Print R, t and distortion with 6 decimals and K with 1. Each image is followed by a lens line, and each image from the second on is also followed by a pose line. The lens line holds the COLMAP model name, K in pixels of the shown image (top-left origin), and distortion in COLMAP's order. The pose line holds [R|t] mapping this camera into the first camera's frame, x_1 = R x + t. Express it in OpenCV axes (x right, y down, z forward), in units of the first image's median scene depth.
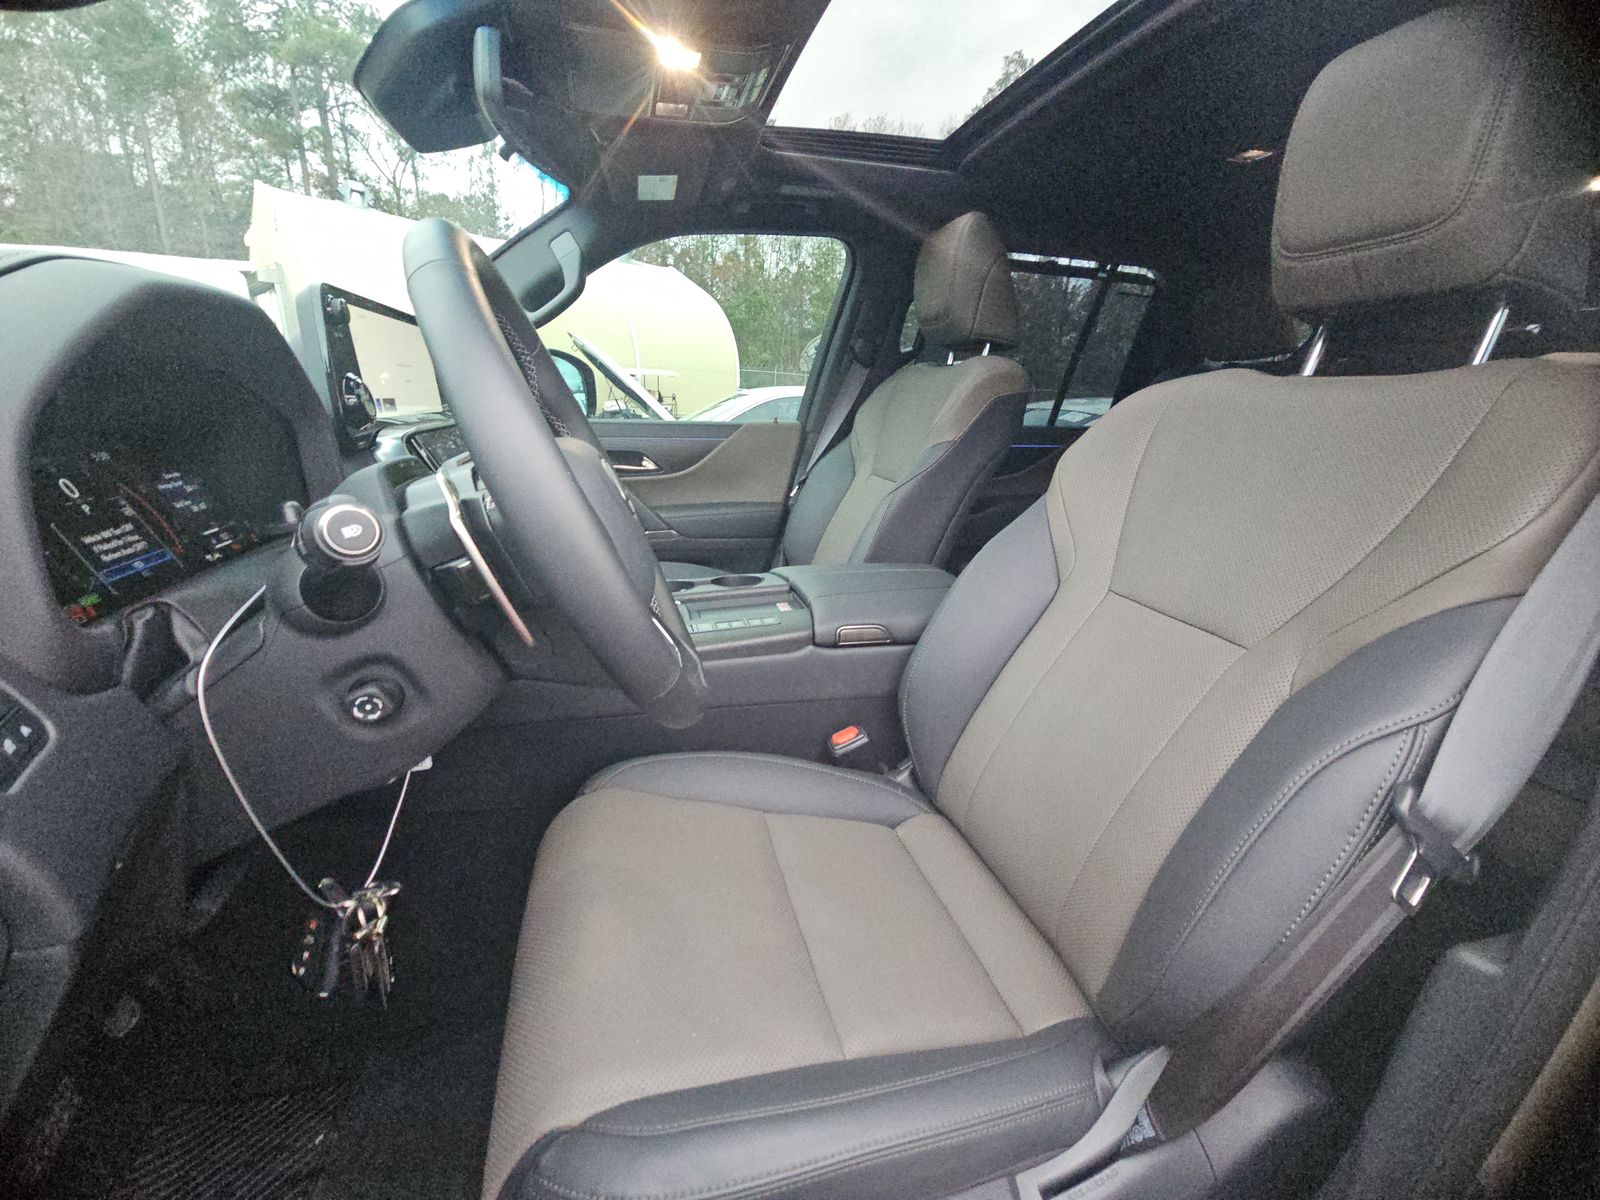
lens RADIAL K [[647.9, 0, 800.0], [0, 647.9, 600.0], [0, 0, 1]] dist [0.002456, -0.005483]
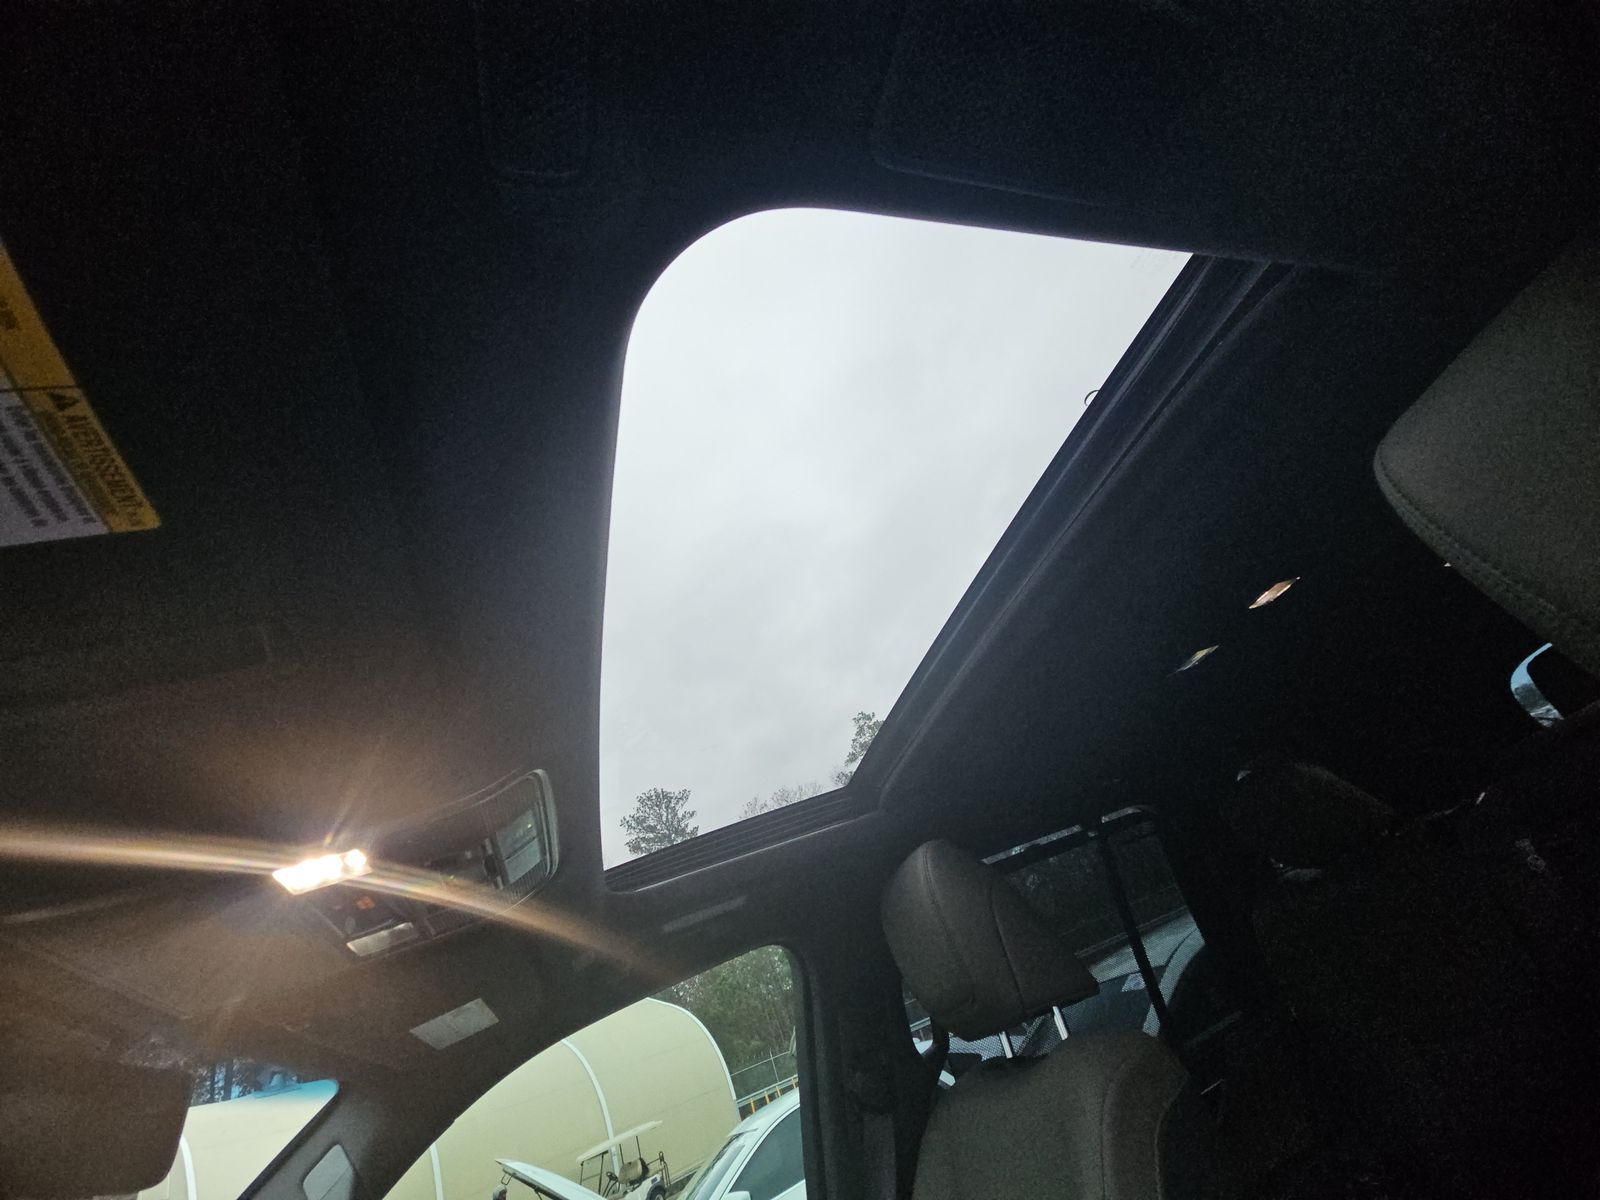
lens RADIAL K [[647.9, 0, 800.0], [0, 647.9, 600.0], [0, 0, 1]] dist [0.002456, -0.005483]
pose [[0.921758, -0.318357, 0.221384, 0.058119], [0.366829, 0.530842, -0.763966, -0.223638], [0.125694, 0.785402, 0.606090, 0.300448]]
